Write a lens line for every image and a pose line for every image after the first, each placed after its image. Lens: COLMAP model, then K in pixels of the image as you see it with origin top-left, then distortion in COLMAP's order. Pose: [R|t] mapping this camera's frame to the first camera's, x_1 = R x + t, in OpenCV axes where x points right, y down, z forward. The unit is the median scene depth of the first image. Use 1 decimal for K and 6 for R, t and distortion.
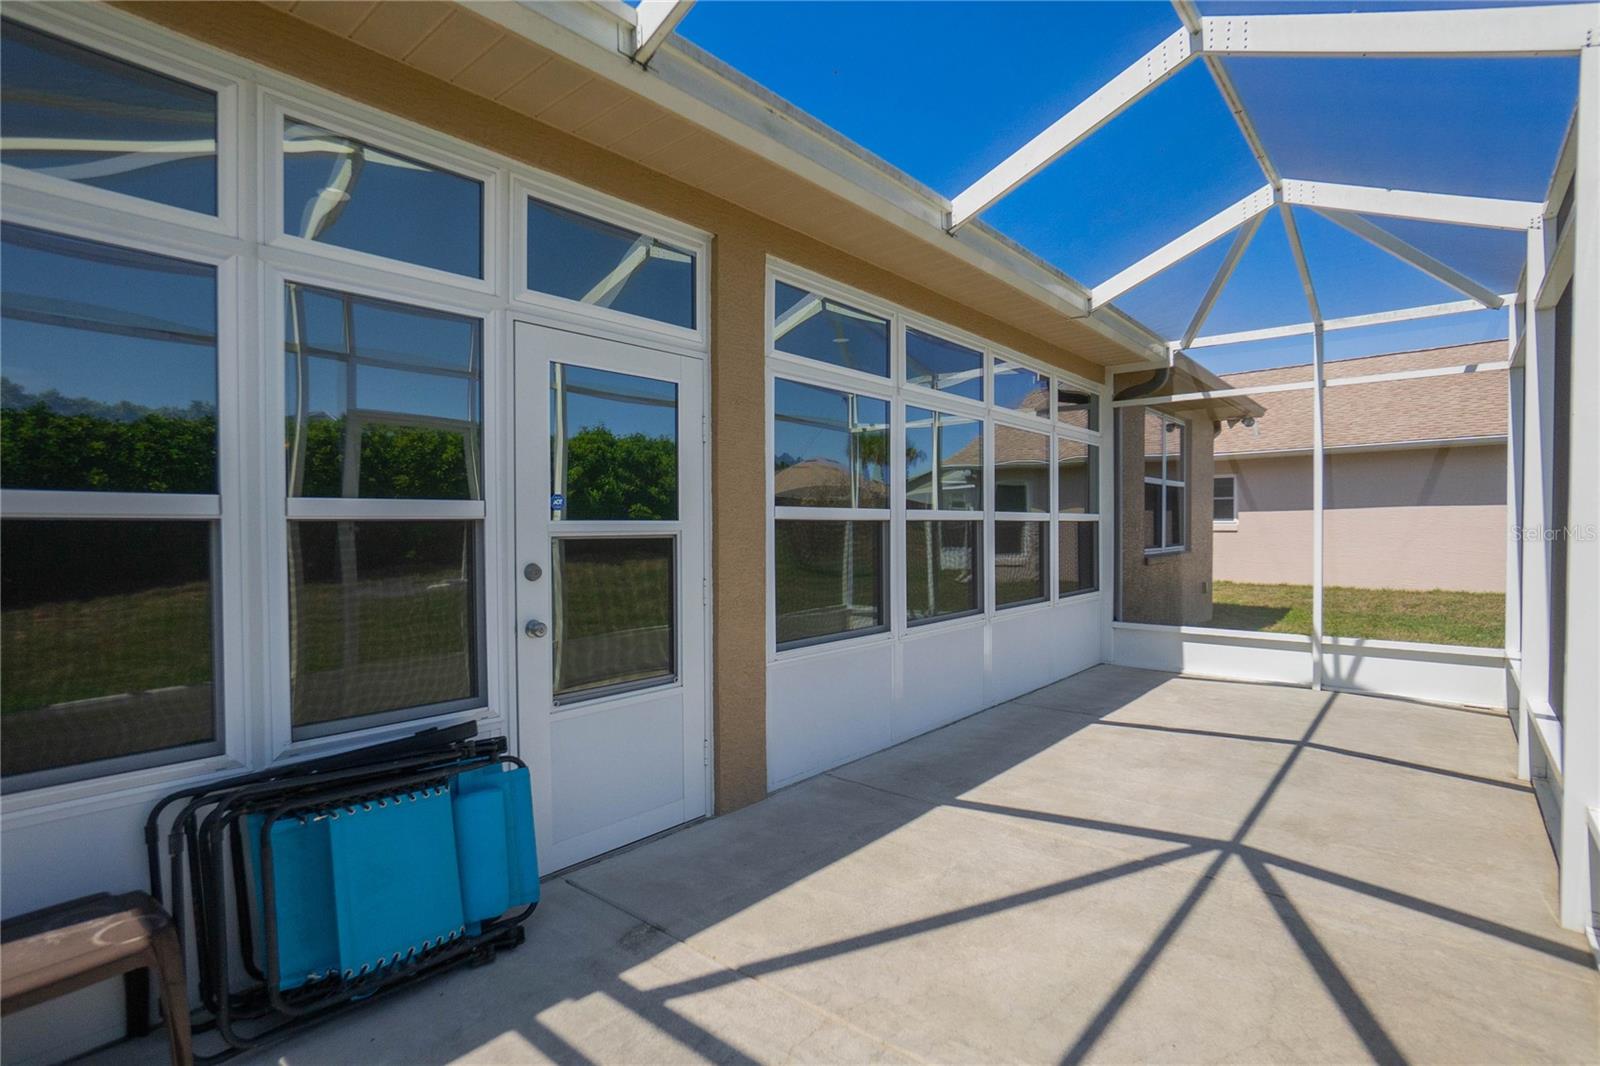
lens RADIAL K [[778.9, 0, 805.1], [0, 778.9, 532.7], [0, 0, 1]] dist [-0.022813, 0.020886]
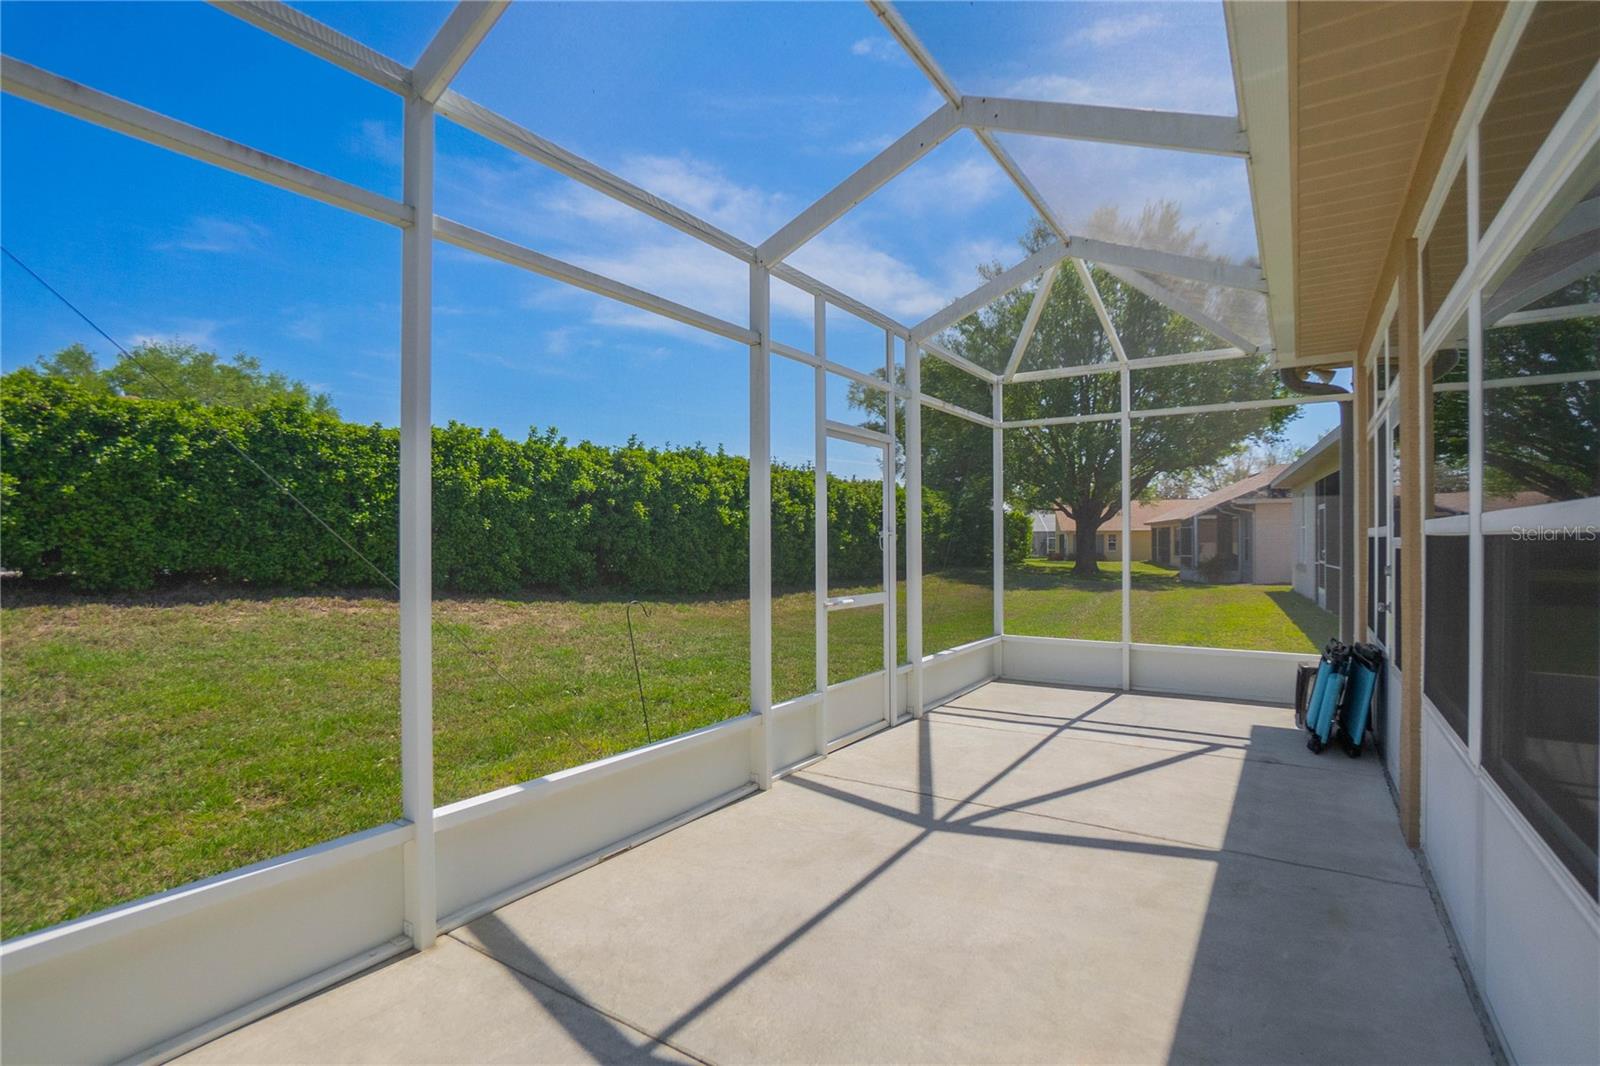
lens RADIAL K [[778.9, 0, 804.7], [0, 778.9, 549.6], [0, 0, 1]] dist [-0.022813, 0.020886]
pose [[-0.992137, 0.008431, -0.124872, 0.671876], [0.005842, 0.999761, 0.021083, -0.021386], [0.125020, 0.020188, -0.991949, 1.602270]]
